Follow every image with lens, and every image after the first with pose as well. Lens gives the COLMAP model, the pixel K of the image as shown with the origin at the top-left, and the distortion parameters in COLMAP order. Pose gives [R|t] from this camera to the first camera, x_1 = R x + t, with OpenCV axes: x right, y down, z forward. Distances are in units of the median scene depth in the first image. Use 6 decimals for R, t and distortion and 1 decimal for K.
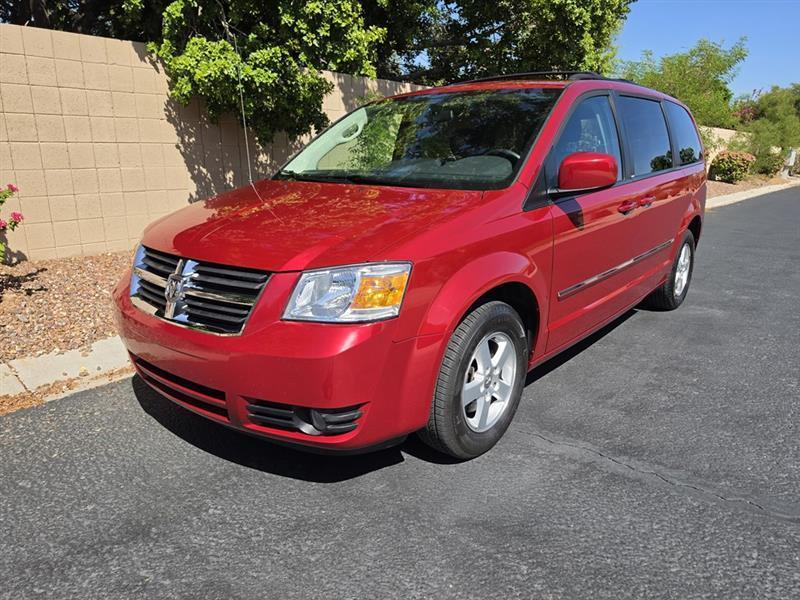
lens RADIAL K [[588.7, 0, 403.7], [0, 588.7, 292.5], [0, 0, 1]] dist [0.006383, -0.006793]
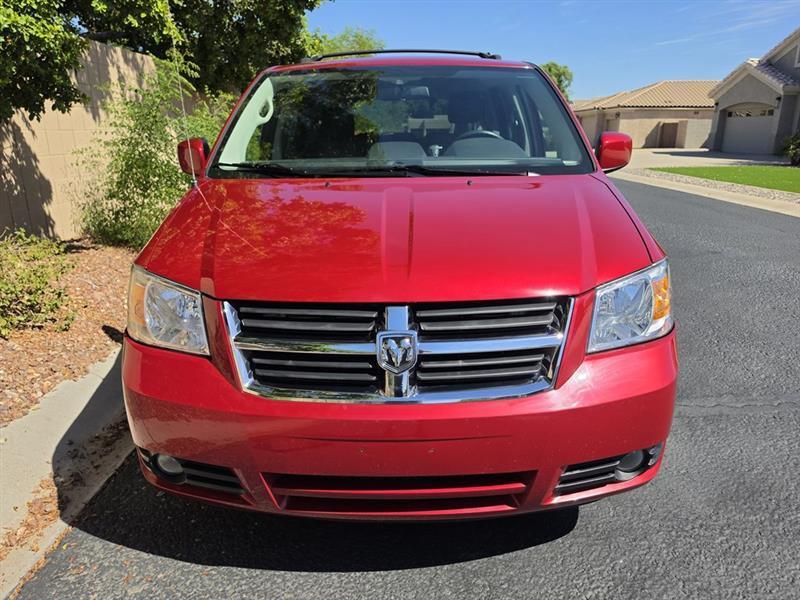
lens RADIAL K [[588.7, 0, 403.7], [0, 588.7, 292.5], [0, 0, 1]] dist [0.006383, -0.006793]
pose [[0.772964, -0.183761, 0.607255, -0.731313], [0.165710, 0.982387, 0.086349, -0.121192], [-0.612427, 0.033884, 0.789800, 0.449478]]
